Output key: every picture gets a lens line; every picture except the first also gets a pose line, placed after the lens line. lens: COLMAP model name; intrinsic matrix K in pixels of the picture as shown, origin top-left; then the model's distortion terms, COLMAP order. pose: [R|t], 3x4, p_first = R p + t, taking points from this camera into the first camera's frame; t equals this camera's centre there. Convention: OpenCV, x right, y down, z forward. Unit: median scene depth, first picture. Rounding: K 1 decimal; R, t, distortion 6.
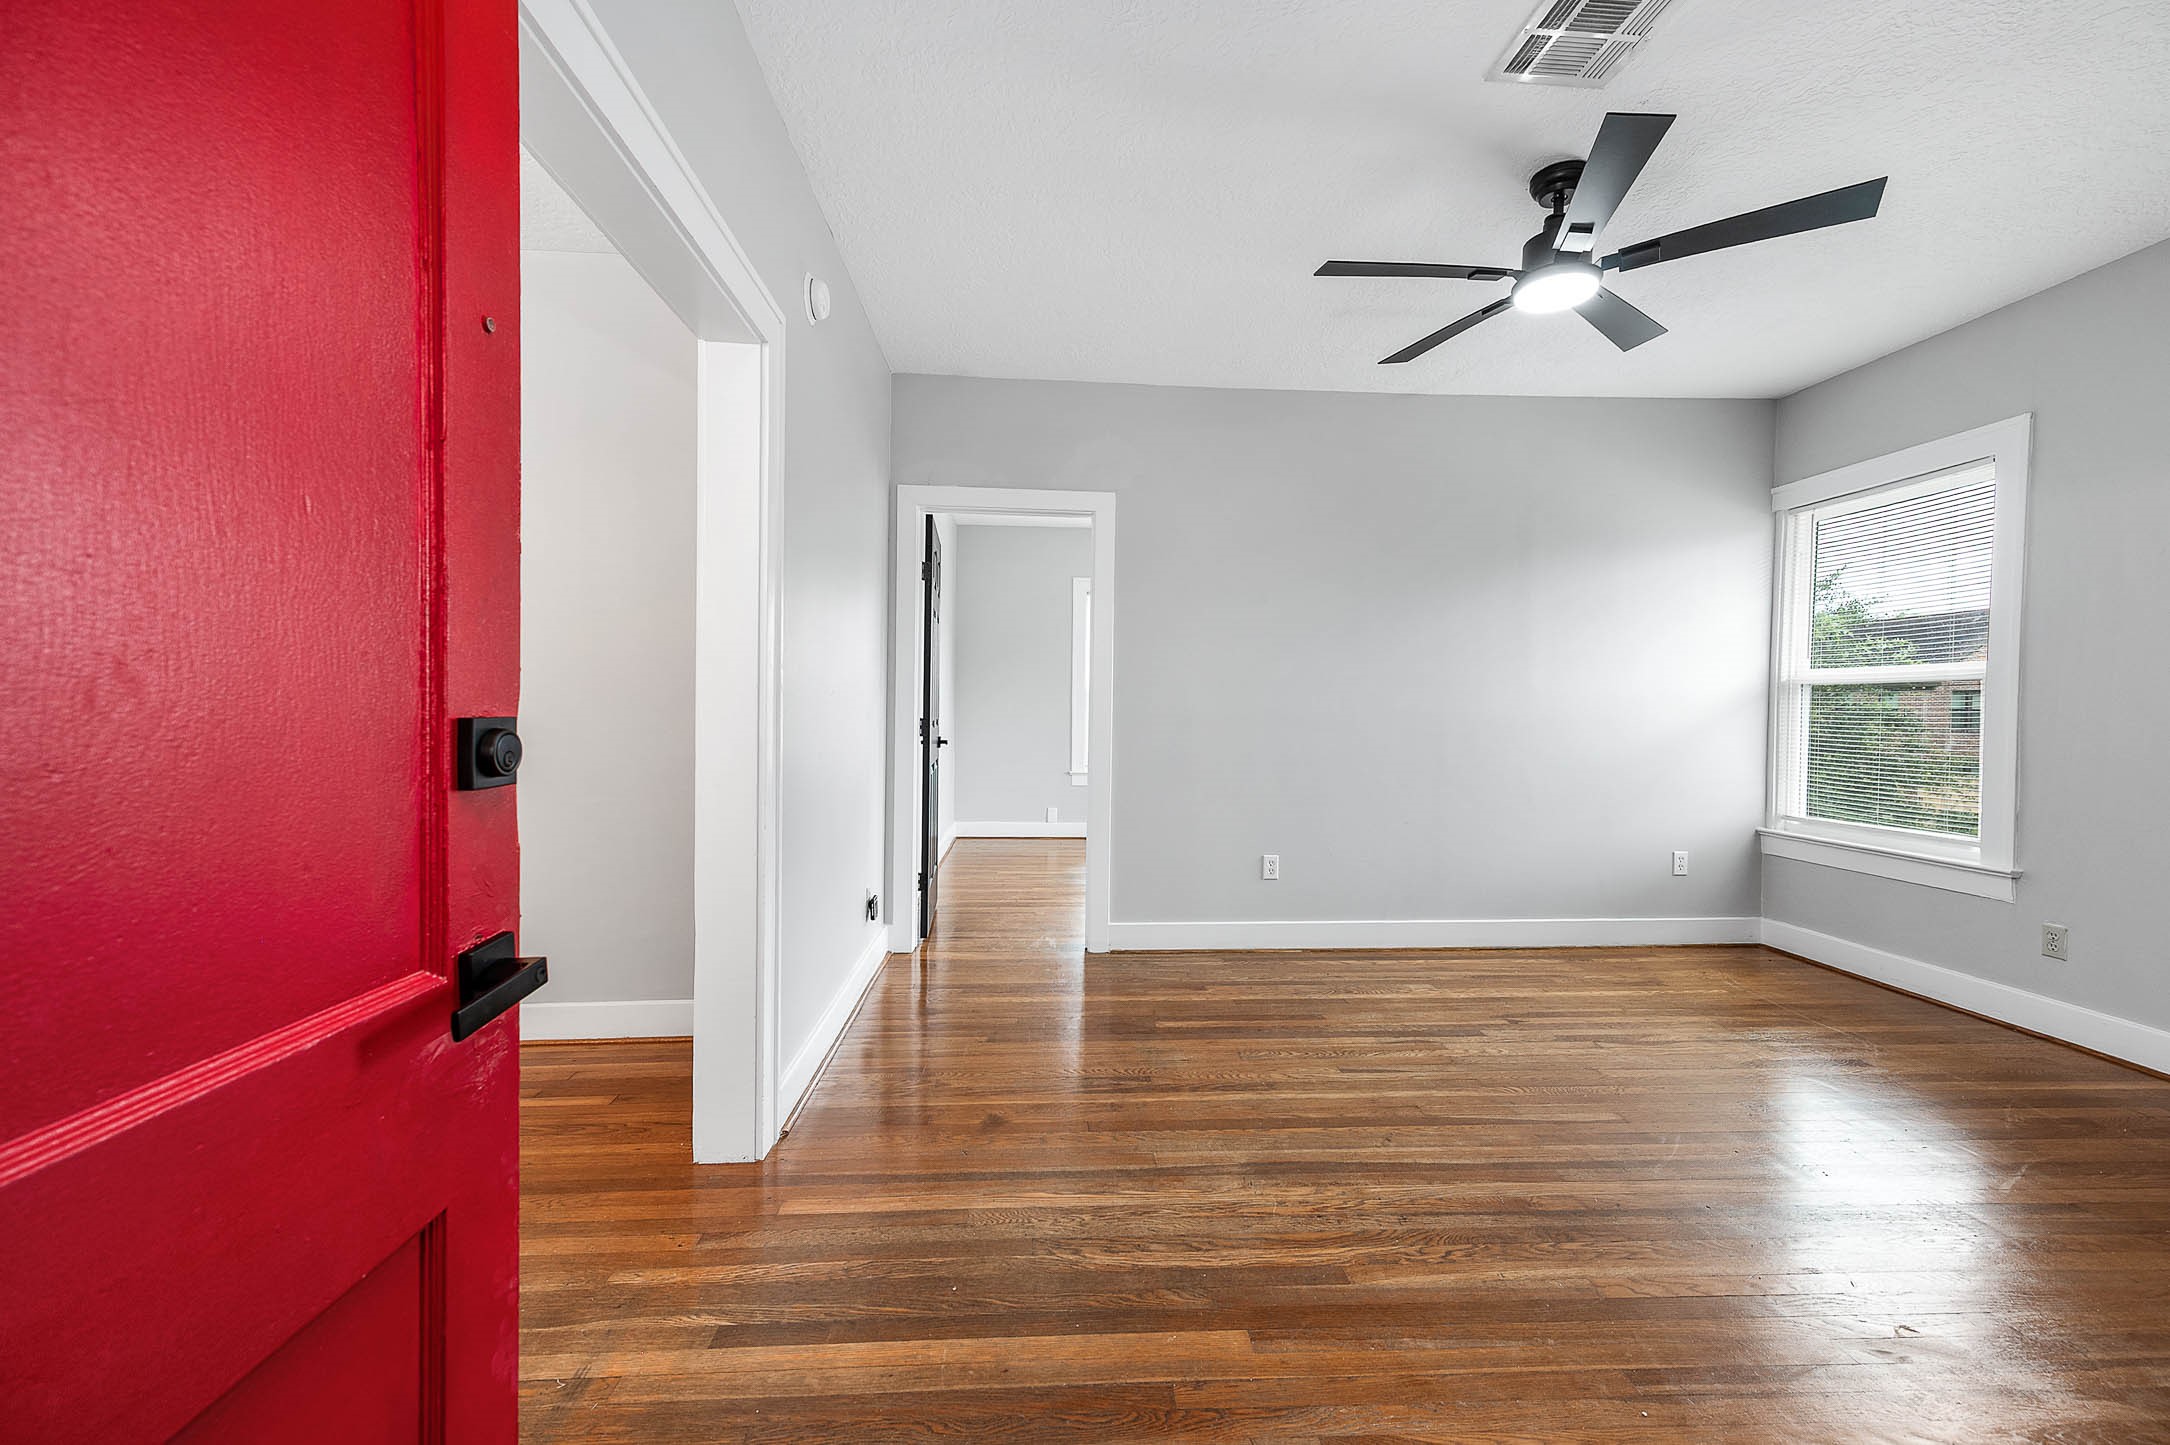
lens RADIAL K [[859.6, 0, 1095.2], [0, 859.6, 721.8], [0, 0, 1]] dist [0.012058, 0.000117]
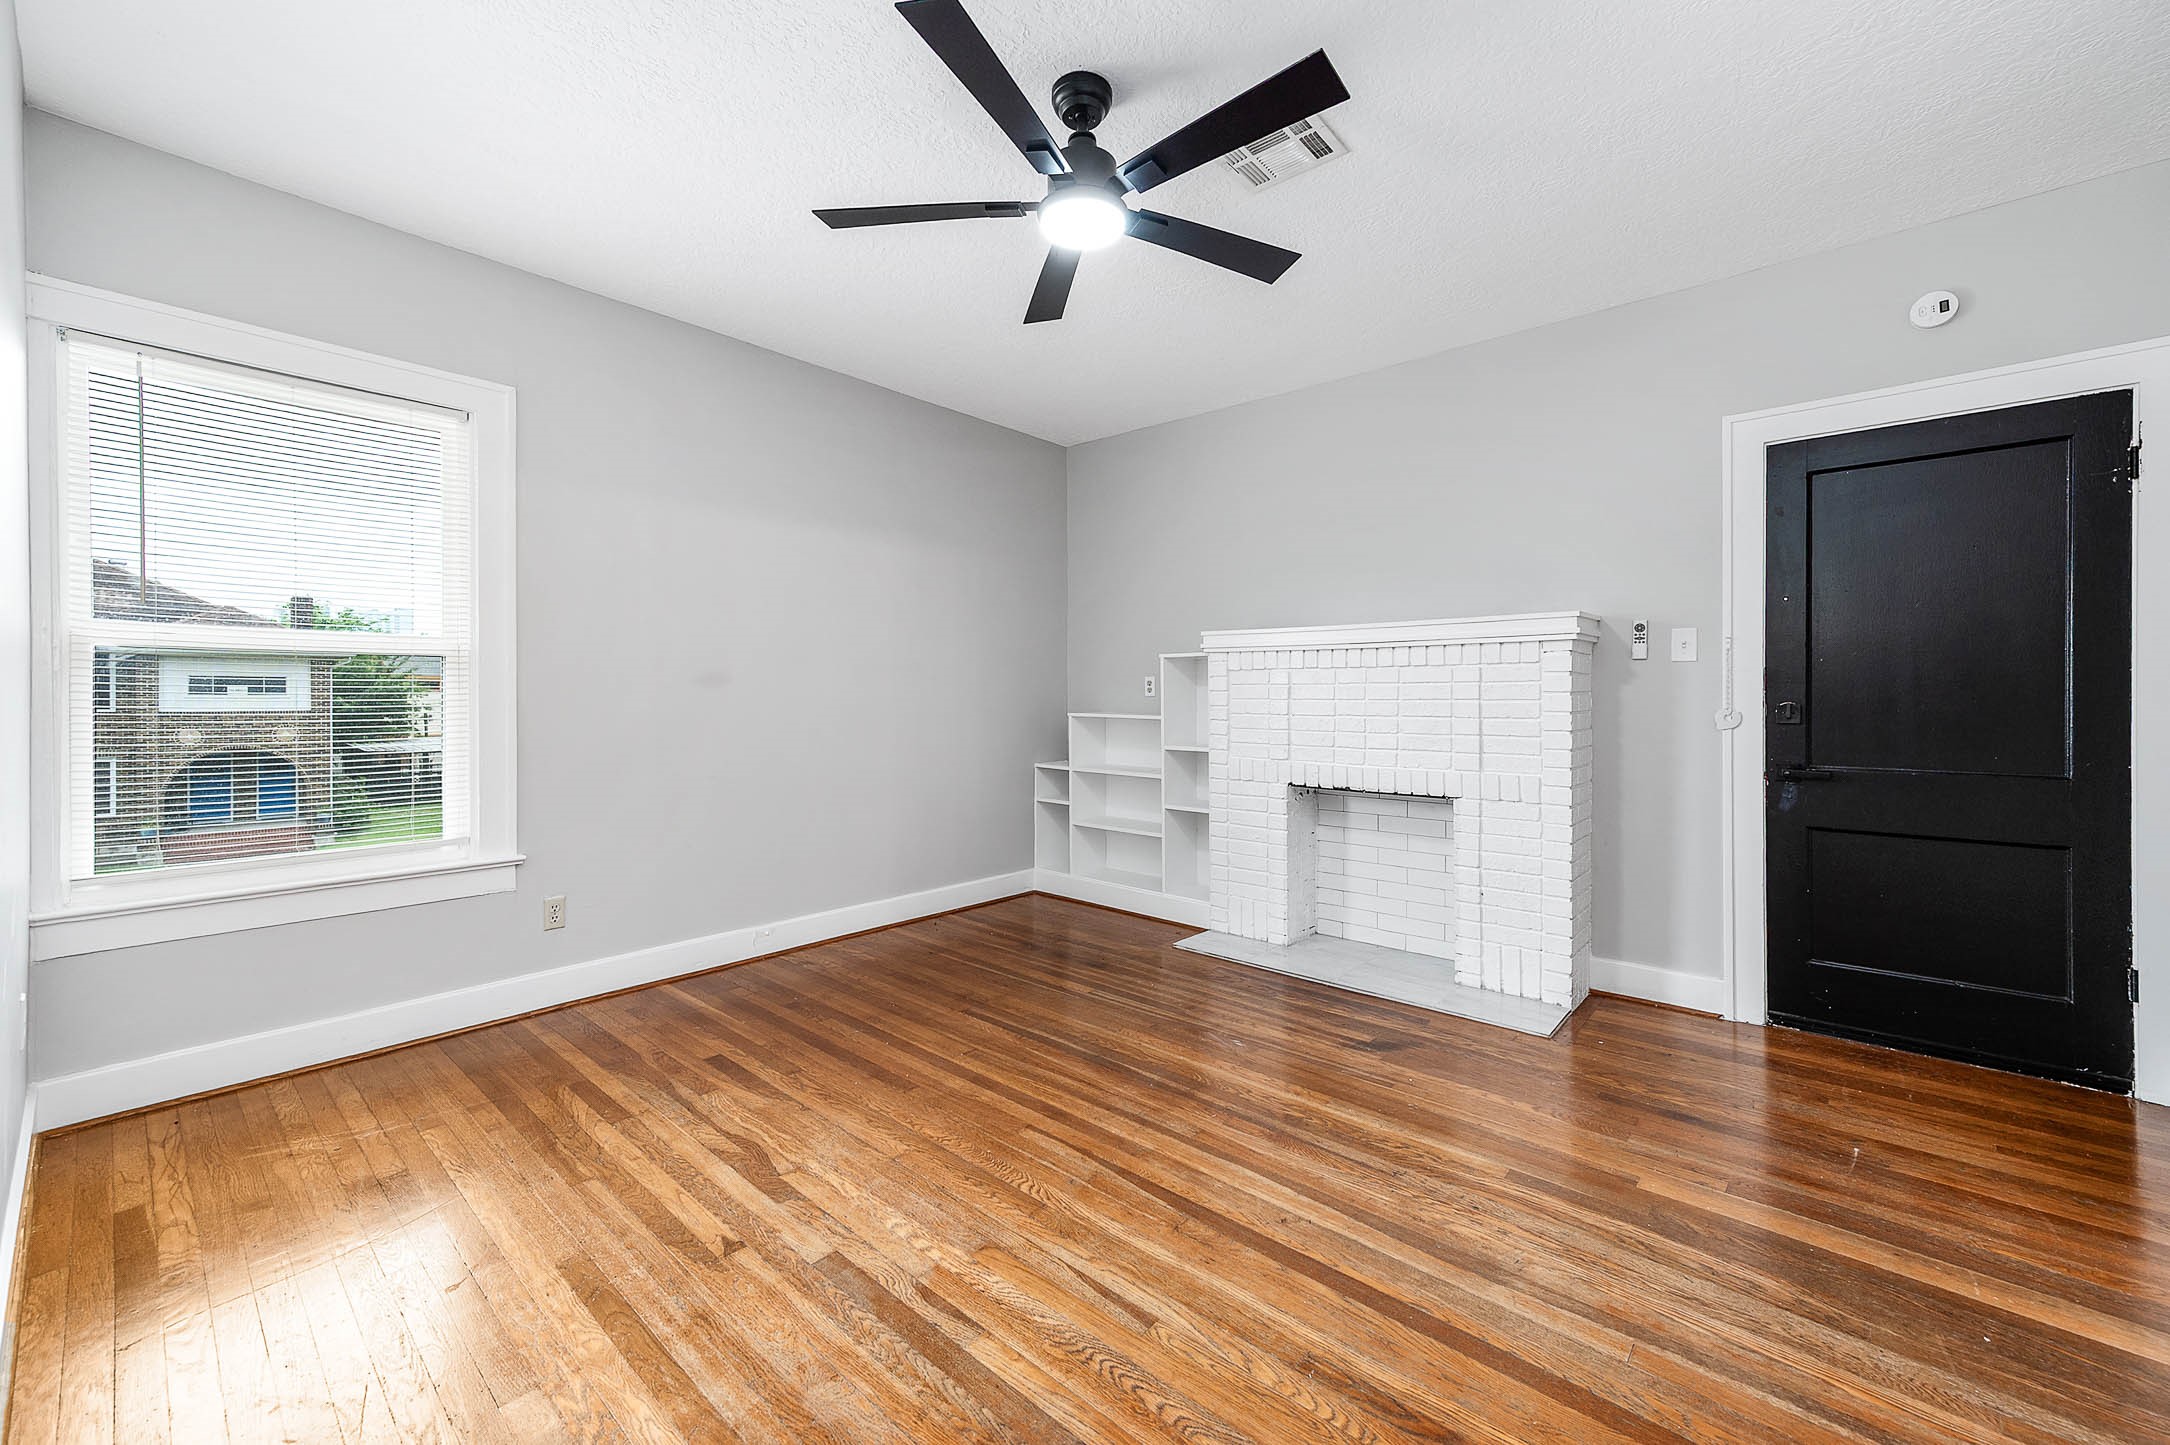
lens RADIAL K [[859.6, 0, 1090.2], [0, 859.6, 702.8], [0, 0, 1]] dist [0.012058, 0.000117]
pose [[-0.701543, -0.014640, 0.712477, -0.098032], [0.006214, 0.999625, 0.026658, -0.028776], [-0.712600, 0.023129, -0.701189, 1.511119]]
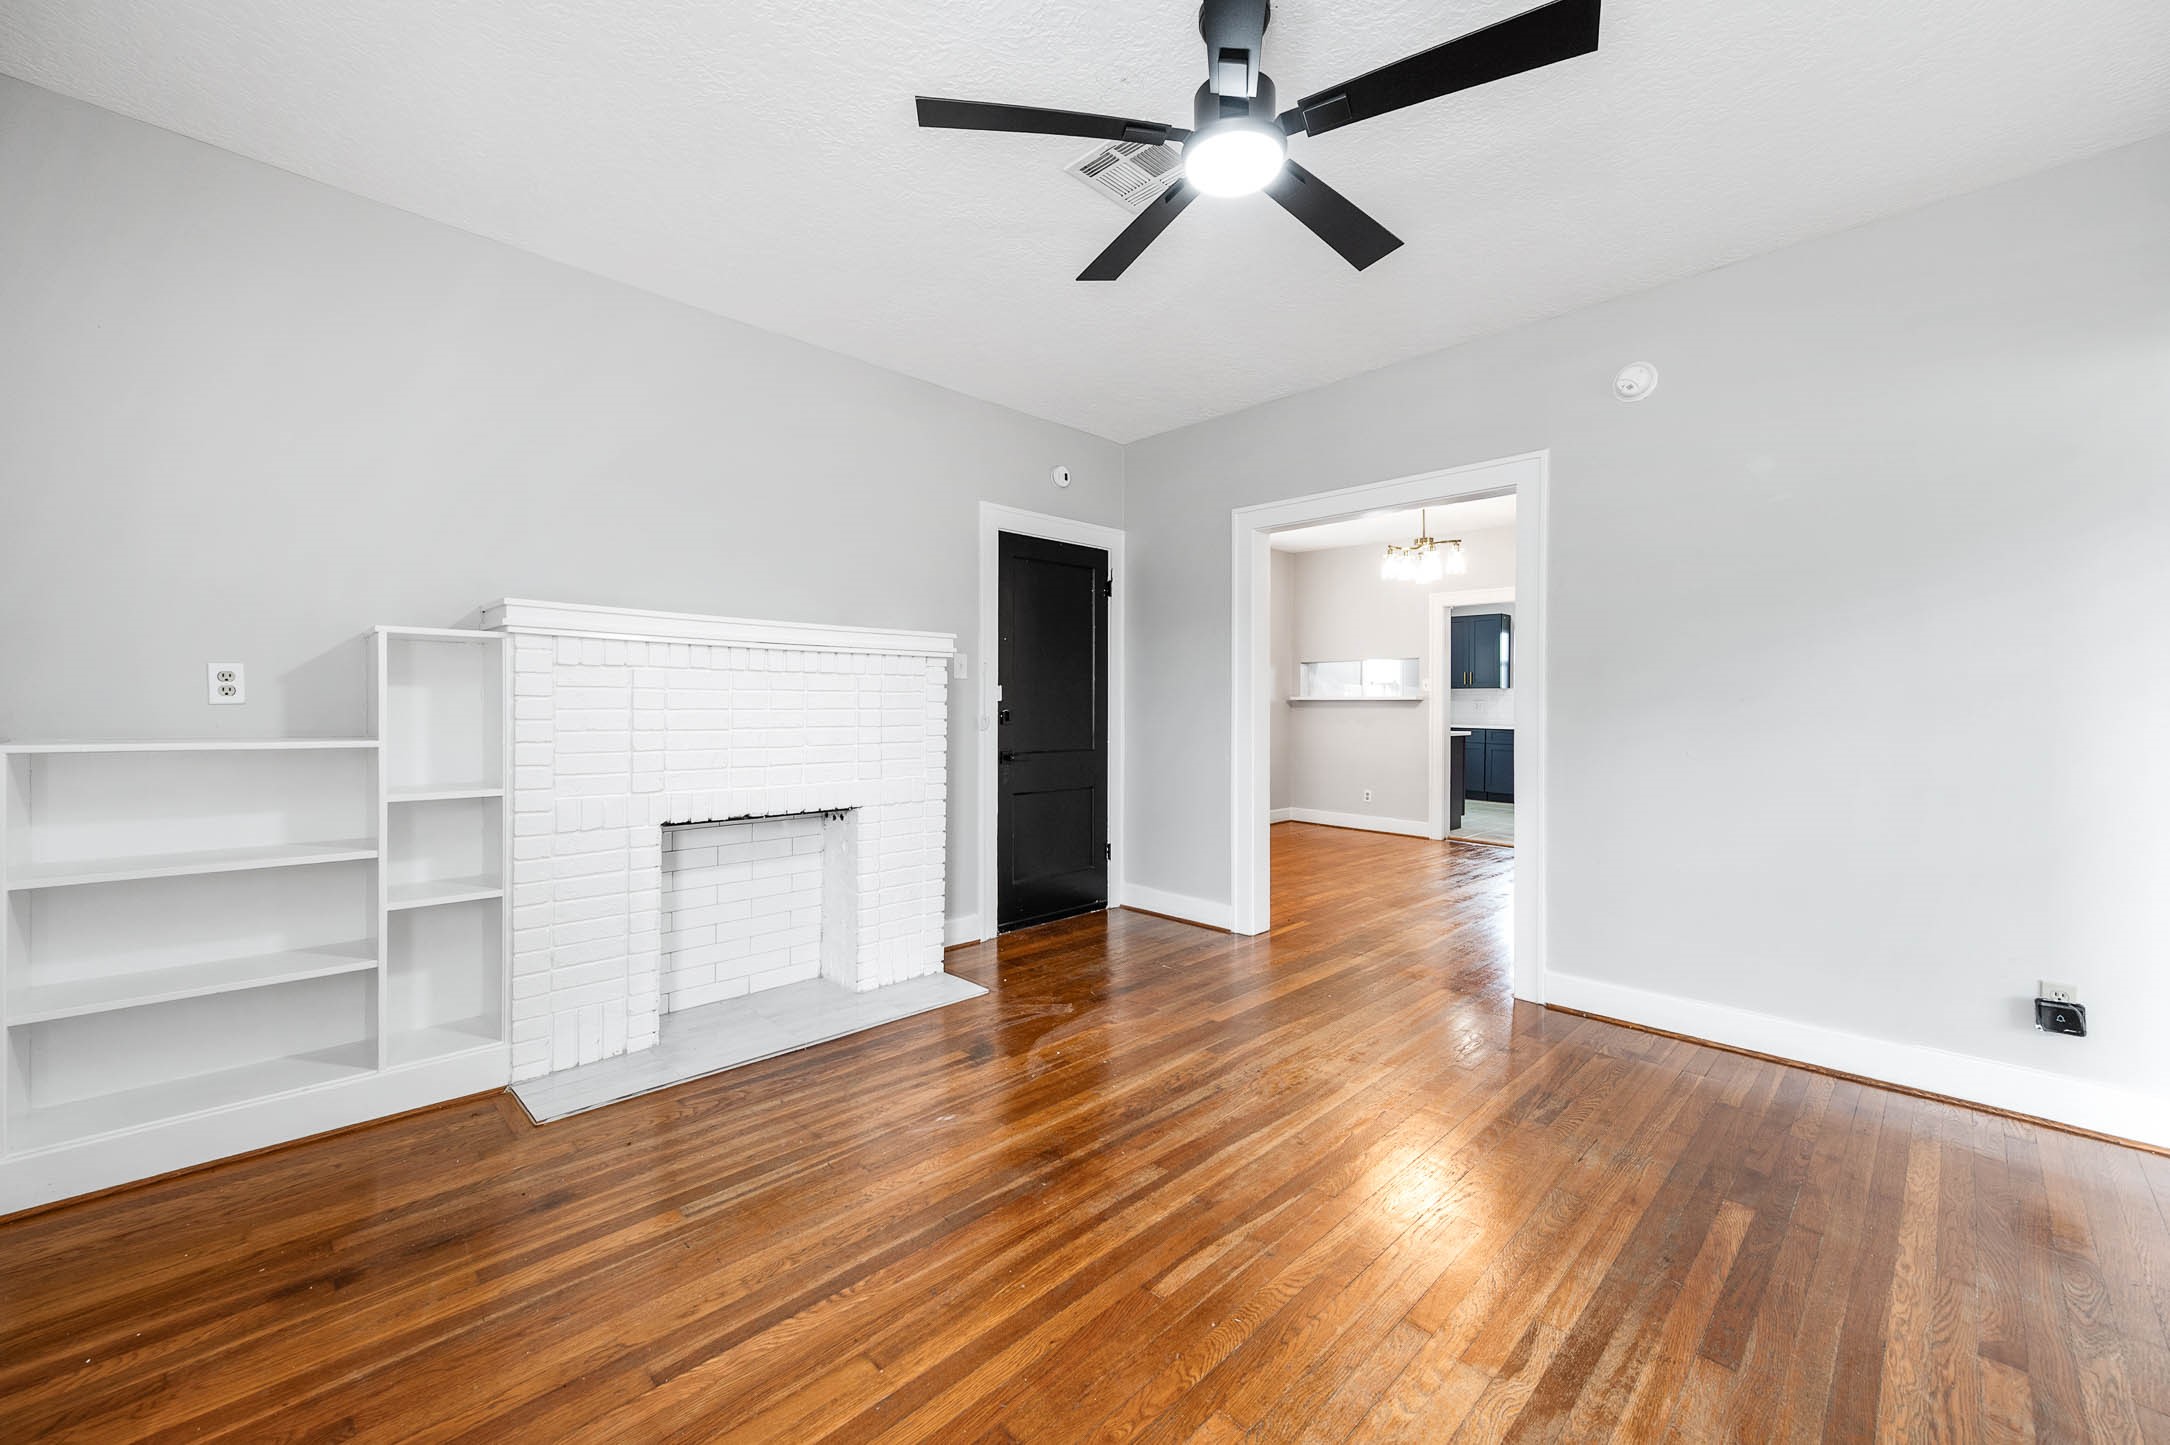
lens RADIAL K [[859.6, 0, 1078.2], [0, 859.6, 713.1], [0, 0, 1]] dist [0.012058, 0.000117]
pose [[-0.758807, -0.006598, -0.651282, 1.051839], [-0.021931, 0.999641, 0.015424, -0.015937], [0.650946, 0.025987, -0.758679, 1.398037]]
